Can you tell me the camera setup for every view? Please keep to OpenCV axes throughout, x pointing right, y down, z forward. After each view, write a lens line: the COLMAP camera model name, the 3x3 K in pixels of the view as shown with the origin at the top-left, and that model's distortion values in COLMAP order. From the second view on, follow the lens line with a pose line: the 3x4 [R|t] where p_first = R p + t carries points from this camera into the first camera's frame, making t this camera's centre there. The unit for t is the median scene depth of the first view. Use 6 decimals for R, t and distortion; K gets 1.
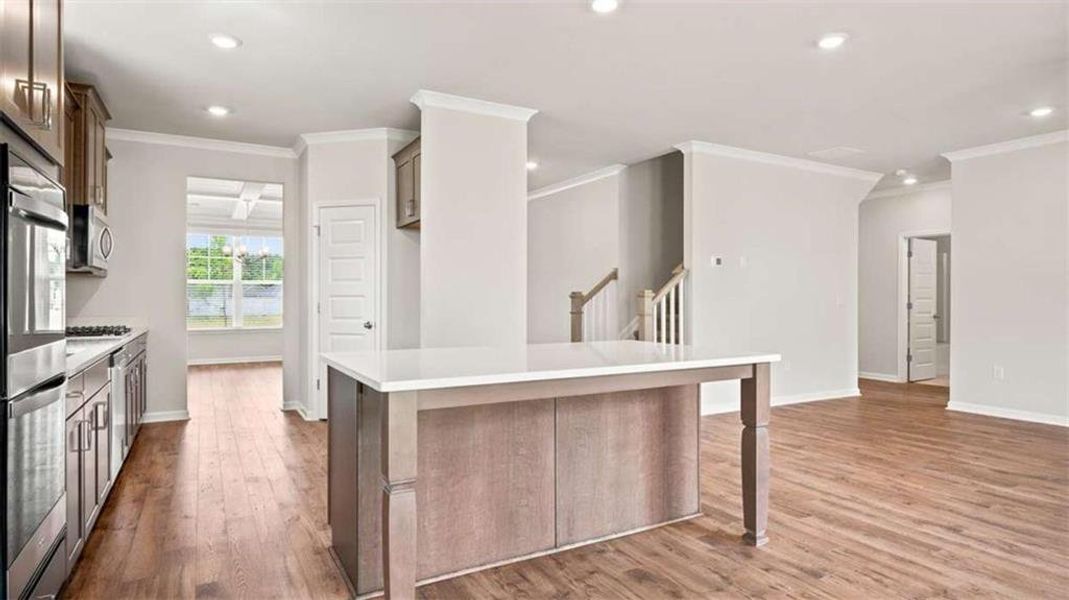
lens RADIAL K [[595.6, 0, 536.2], [0, 595.6, 297.8], [0, 0, 1]] dist [-0.005509, -0.001897]
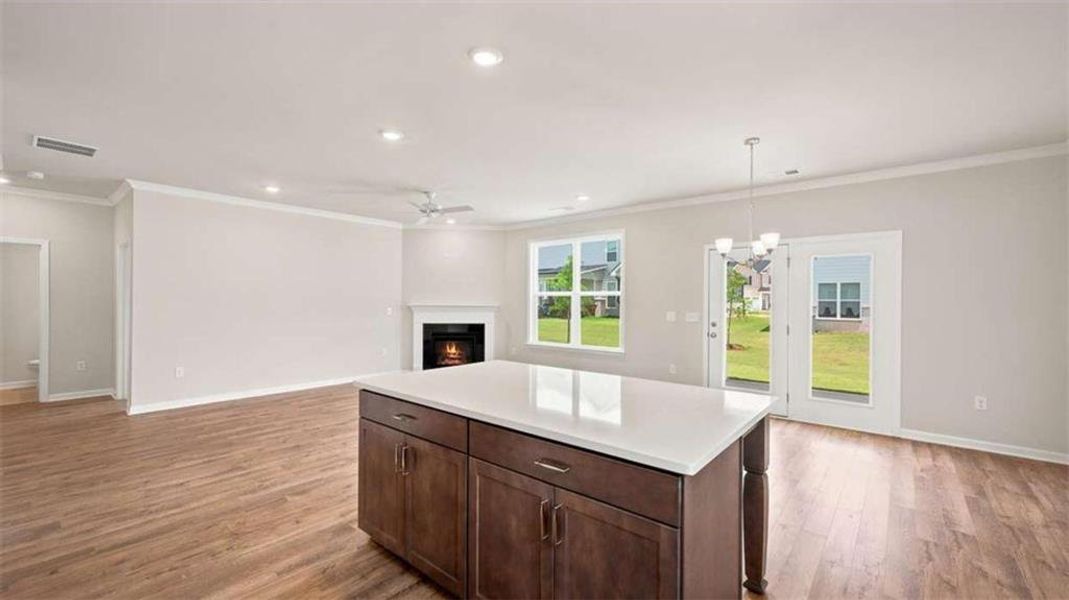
lens RADIAL K [[440.7, 0, 539.4], [0, 440.7, 299.4], [0, 0, 1]] dist [-0.000382, 0.000685]
pose [[-0.350337, -0.003101, 0.936619, -0.674403], [-0.006574, 0.999978, 0.000852, -0.062691], [-0.936601, -0.005859, -0.350350, 1.198639]]
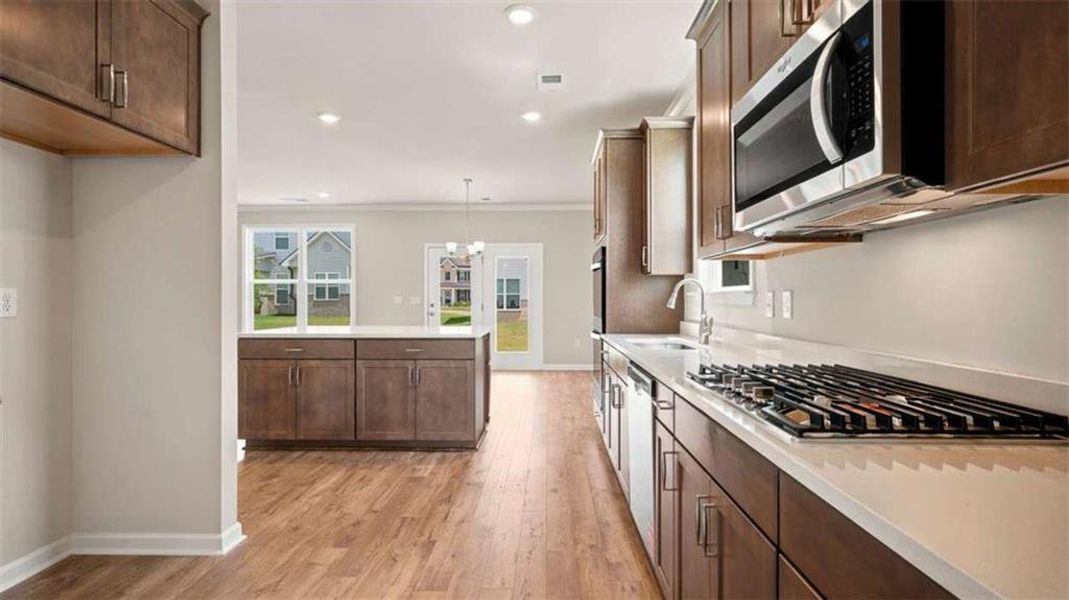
lens RADIAL K [[510.4, 0, 538.2], [0, 510.4, 301.2], [0, 0, 1]] dist [0.020686, 0.000204]
pose [[-0.855572, -0.003396, 0.517673, -1.124595], [-0.000248, 0.999981, 0.006150, -0.001696], [-0.517684, 0.005133, -0.855557, 1.933390]]
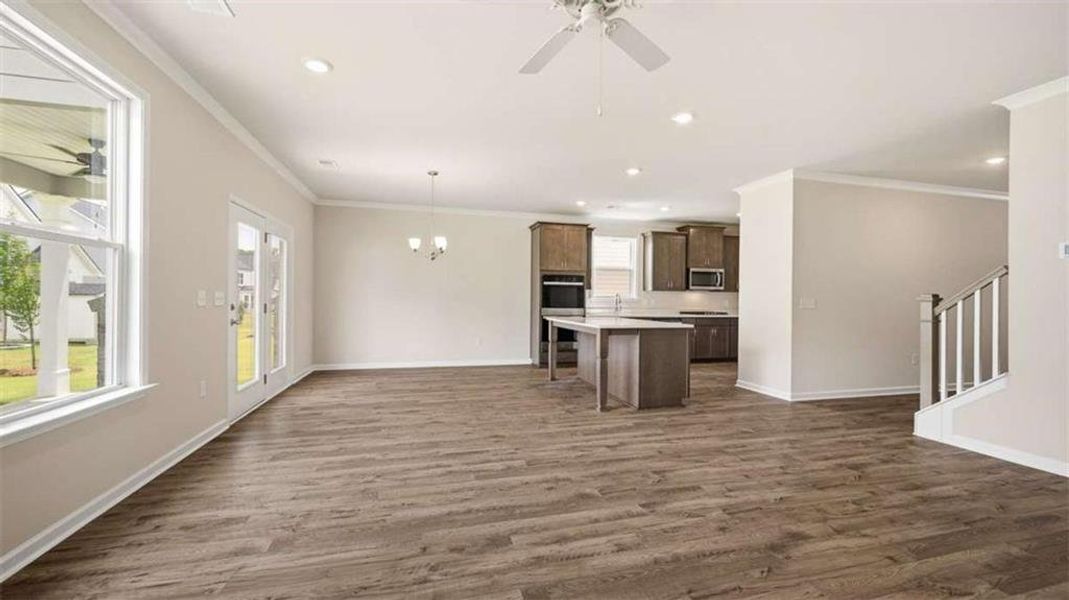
lens RADIAL K [[421.9, 0, 538.0], [0, 421.9, 300.2], [0, 0, 1]] dist [-0.001292, -0.000008]
pose [[-0.243085, -0.002549, -0.970002, 1.793298], [-0.012522, 0.999921, 0.000511, 0.005037], [0.969924, 0.012270, -0.243097, 1.060223]]
